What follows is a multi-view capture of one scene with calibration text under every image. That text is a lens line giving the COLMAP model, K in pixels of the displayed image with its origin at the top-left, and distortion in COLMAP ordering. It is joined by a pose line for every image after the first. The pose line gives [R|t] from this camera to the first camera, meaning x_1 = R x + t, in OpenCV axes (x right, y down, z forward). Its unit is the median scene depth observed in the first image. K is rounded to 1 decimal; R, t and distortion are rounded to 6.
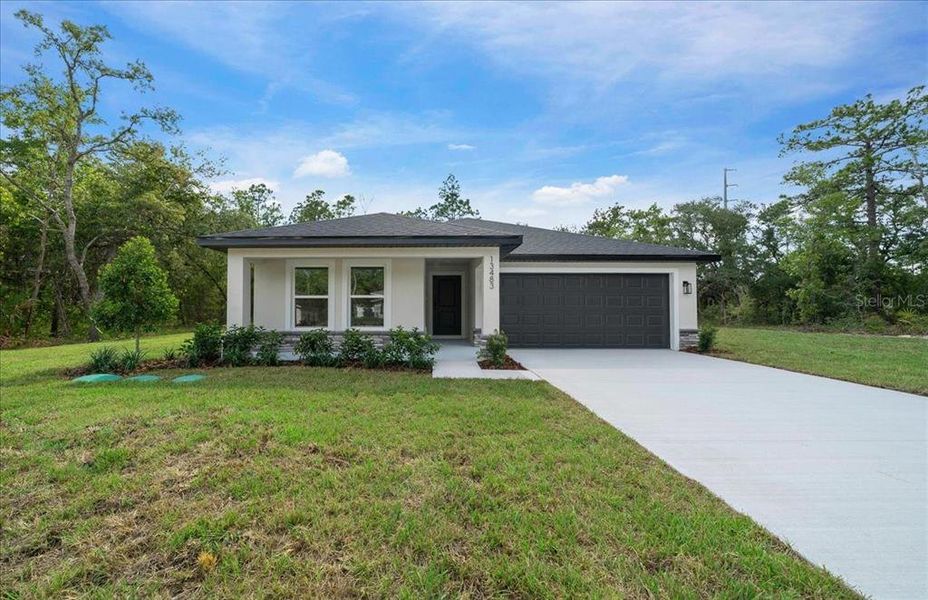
lens RADIAL K [[359.0, 0, 436.0], [0, 359.0, 299.0], [0, 0, 1]] dist [-0.001261, -0.000433]
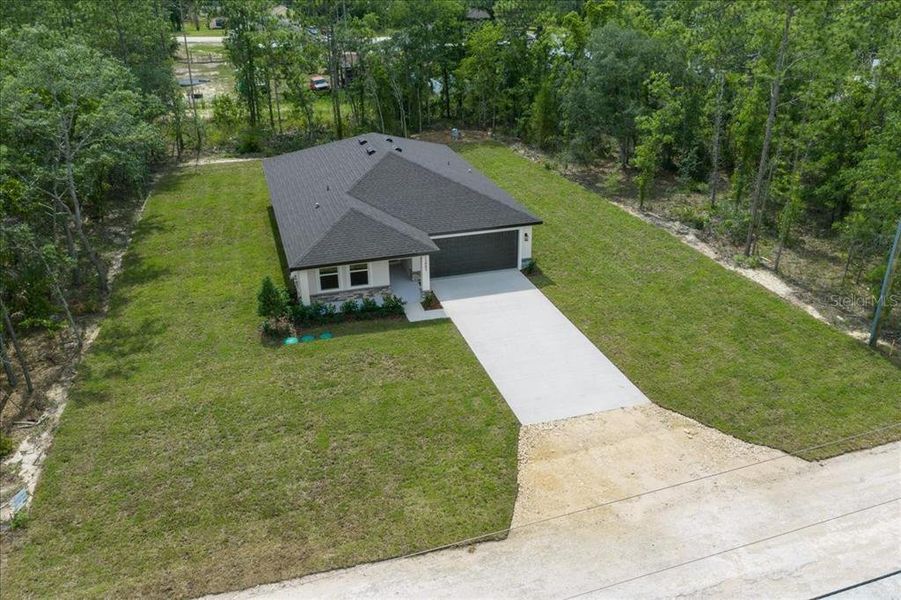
lens RADIAL K [[747.0, 0, 446.3], [0, 747.0, 299.5], [0, 0, 1]] dist [0.008265, -0.005388]
pose [[0.961624, -0.126642, 0.243396, -0.470048], [0.007138, 0.898350, 0.439222, -1.030373], [-0.274279, -0.420629, 0.864779, -1.664299]]
